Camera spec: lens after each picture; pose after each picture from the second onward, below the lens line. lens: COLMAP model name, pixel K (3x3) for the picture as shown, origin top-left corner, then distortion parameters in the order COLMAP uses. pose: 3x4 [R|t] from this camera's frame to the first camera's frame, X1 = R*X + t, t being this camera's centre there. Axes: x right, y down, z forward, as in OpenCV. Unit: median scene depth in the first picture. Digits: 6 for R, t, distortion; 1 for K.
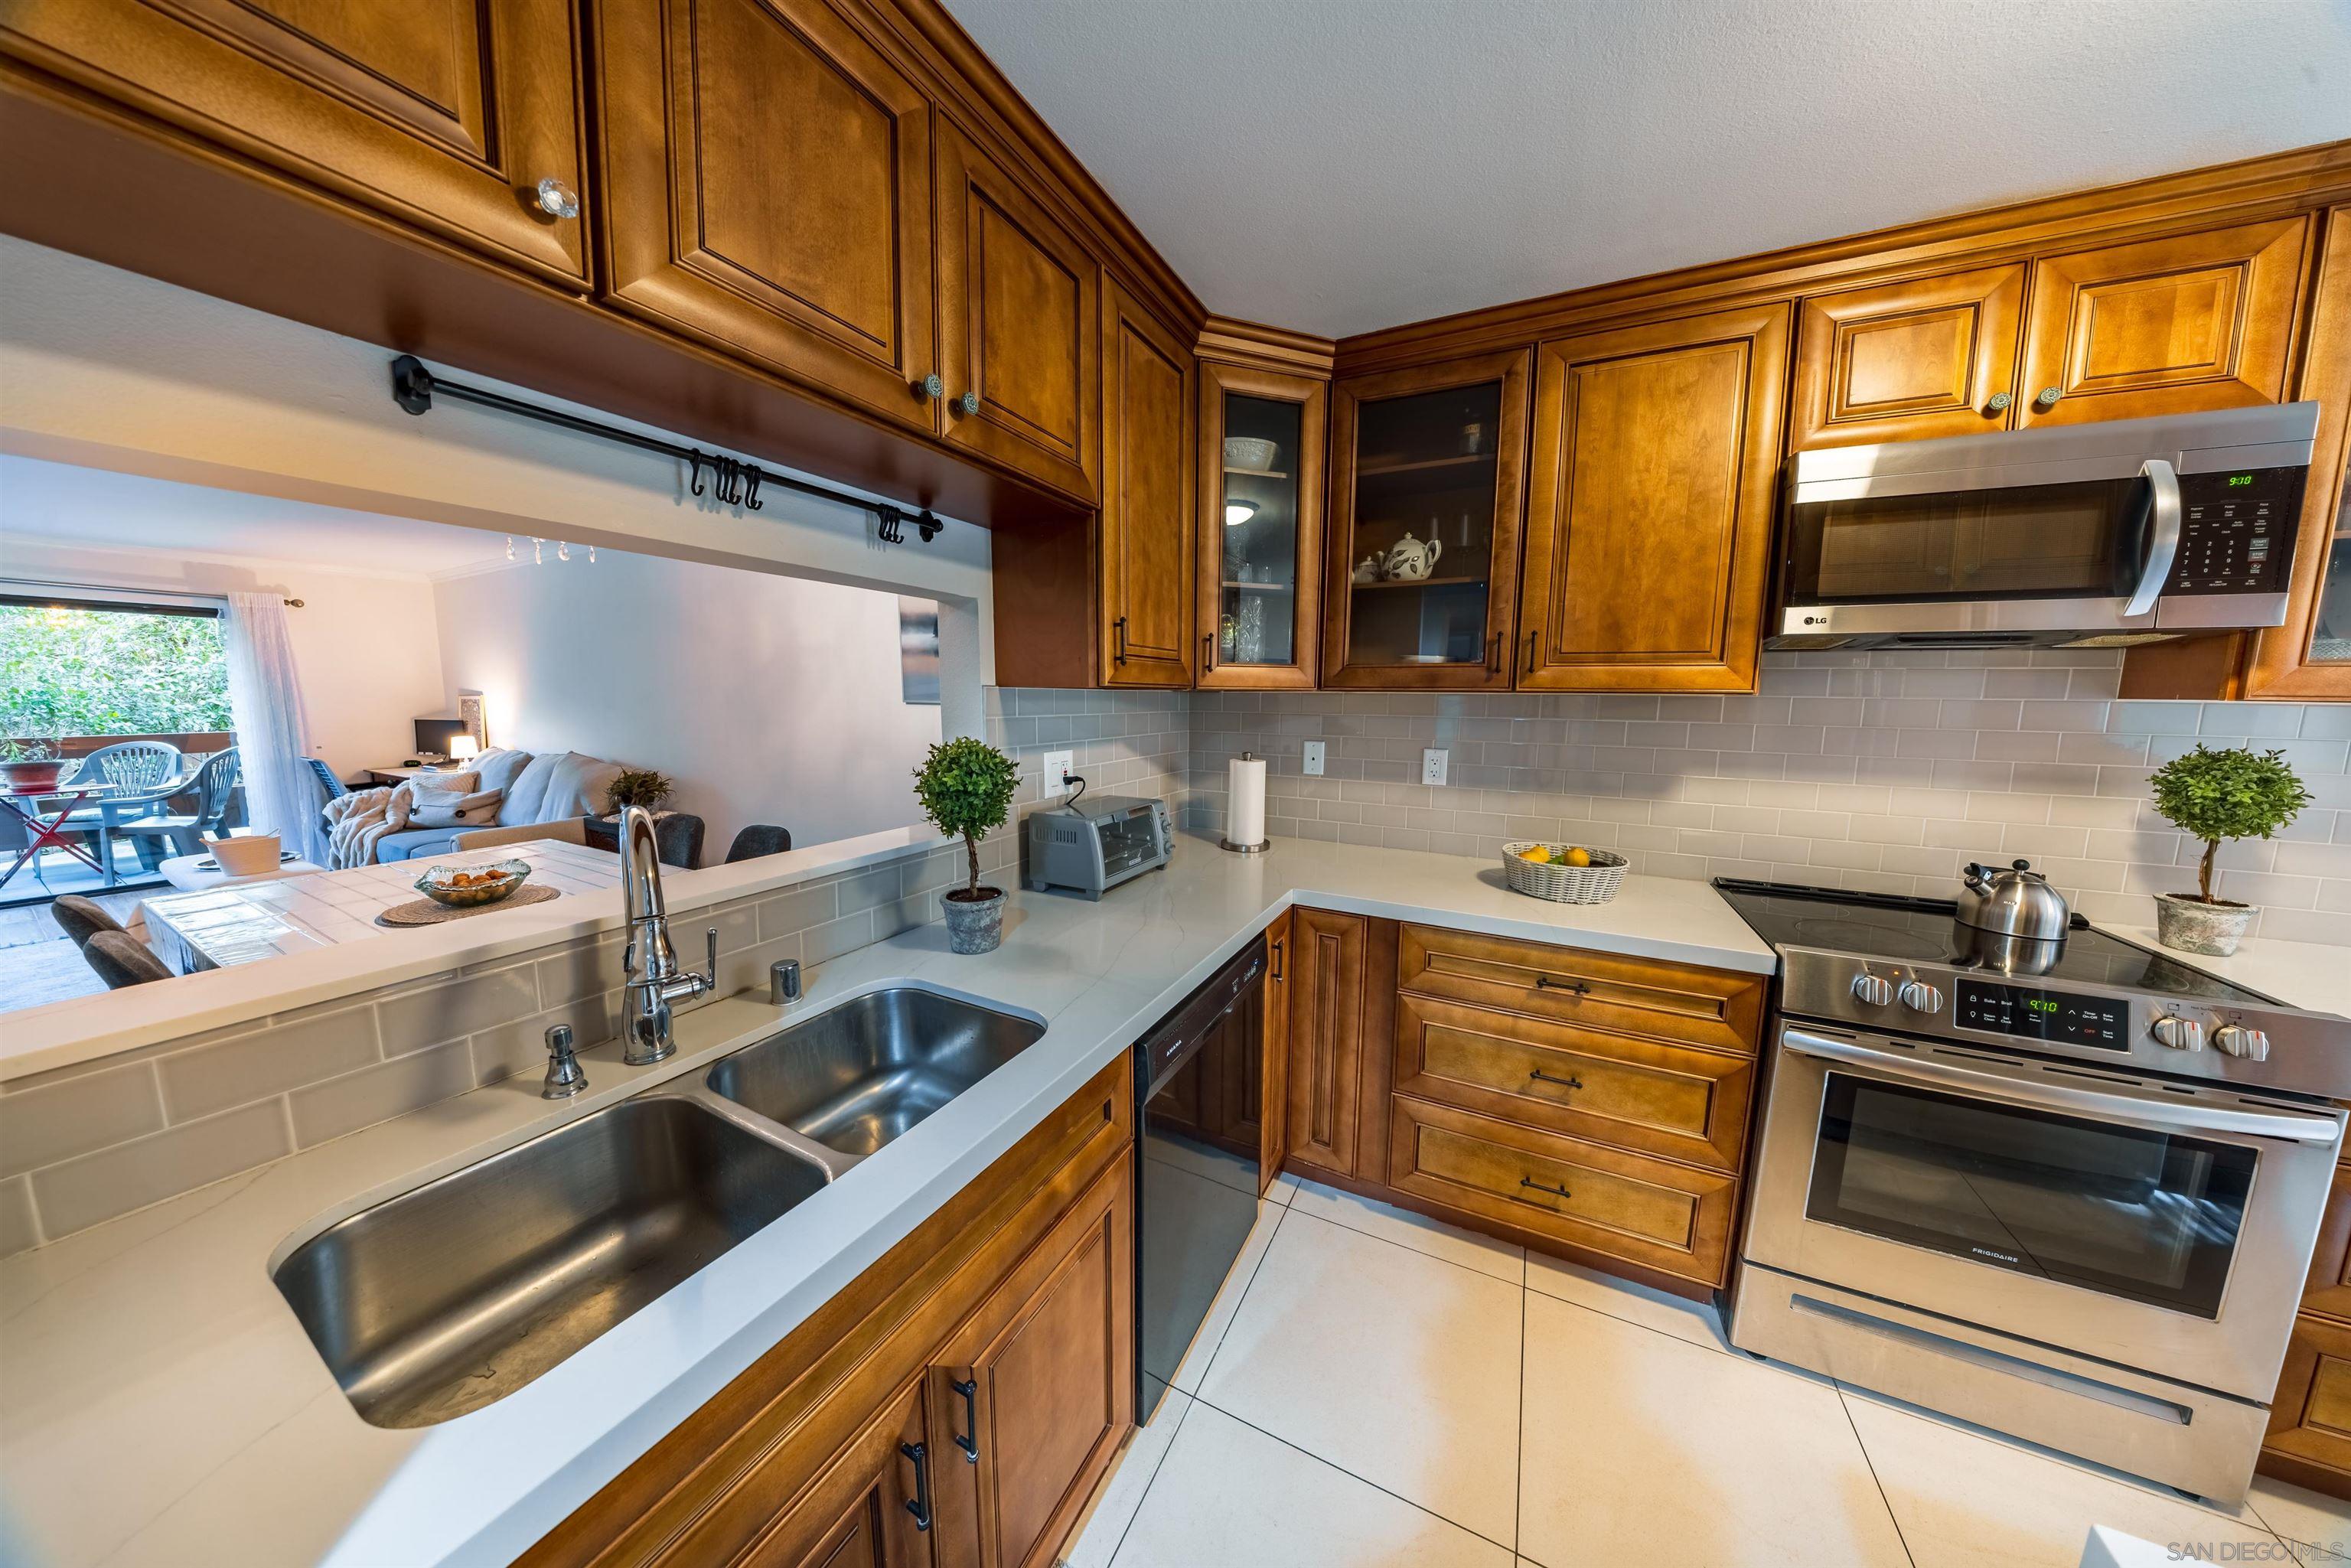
lens RADIAL K [[710.7, 0, 1177.7], [0, 710.7, 784.5], [0, 0, 1]] dist [0.029345, -0.003002]
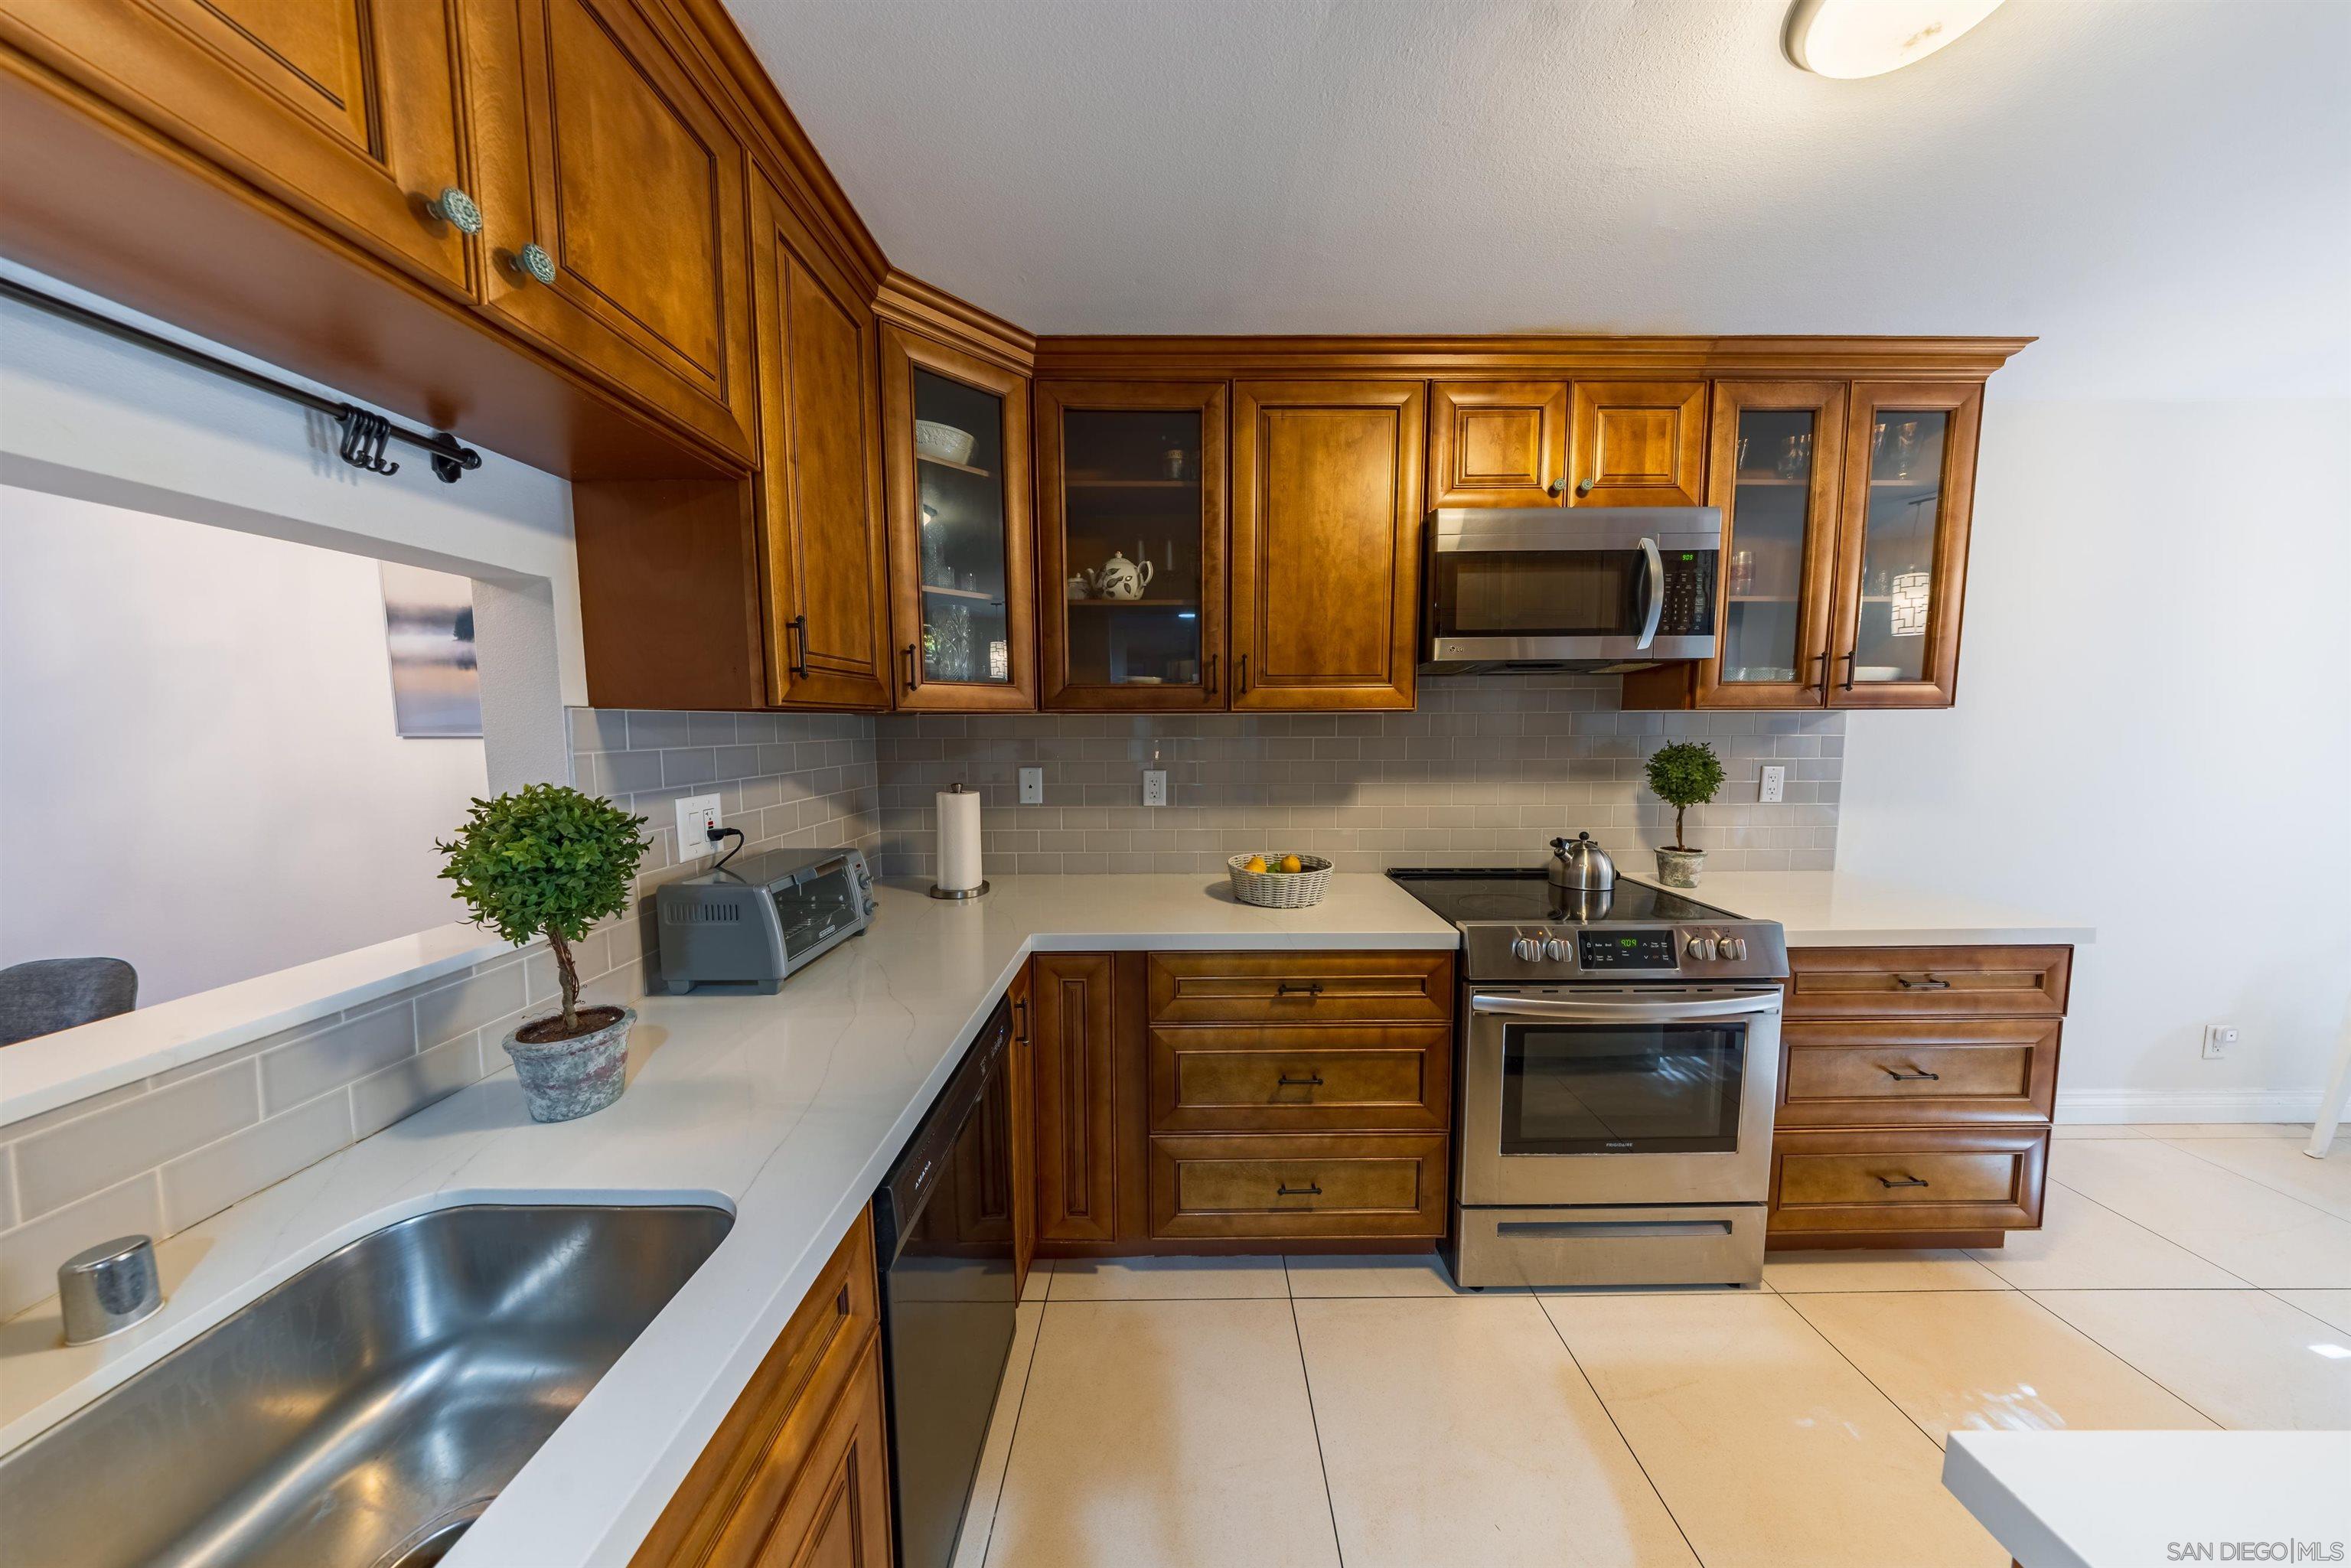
lens RADIAL K [[710.7, 0, 1177.7], [0, 710.7, 784.5], [0, 0, 1]] dist [0.029345, -0.003002]
pose [[0.895577, -0.053119, 0.441724, -0.067077], [0.072659, 0.996980, -0.027423, -0.000868], [-0.438934, 0.056655, 0.896732, 0.134186]]
